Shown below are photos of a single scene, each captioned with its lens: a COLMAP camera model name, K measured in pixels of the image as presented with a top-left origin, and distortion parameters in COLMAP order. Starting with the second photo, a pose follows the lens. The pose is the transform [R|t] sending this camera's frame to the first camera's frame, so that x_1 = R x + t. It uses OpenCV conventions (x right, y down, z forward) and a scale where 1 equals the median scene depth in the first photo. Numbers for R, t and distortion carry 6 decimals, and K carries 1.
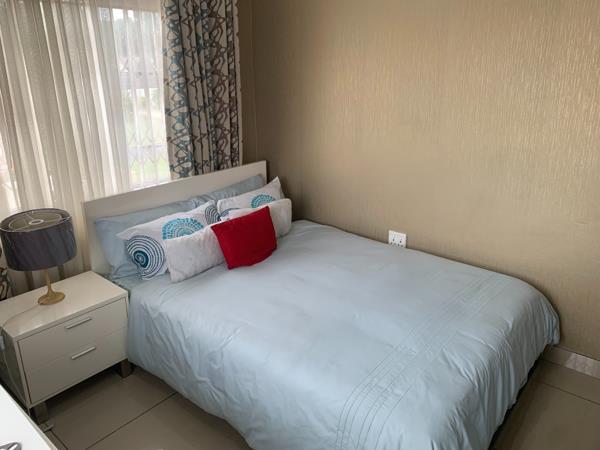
lens RADIAL K [[463.2, 0, 297.2], [0, 463.2, 207.5], [0, 0, 1]] dist [0.096624, -0.124877]
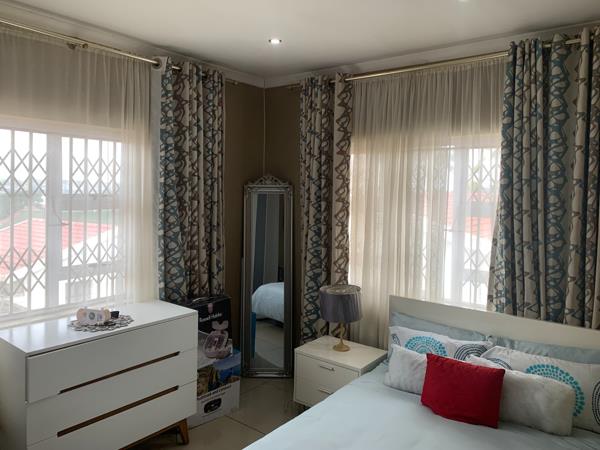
lens RADIAL K [[463.2, 0, 297.2], [0, 463.2, 207.5], [0, 0, 1]] dist [0.096624, -0.124877]
pose [[0.029715, 0.062720, -0.997589, 0.710233], [-0.299019, 0.952883, 0.051002, -0.203046], [0.953784, 0.296783, 0.047069, 0.545714]]
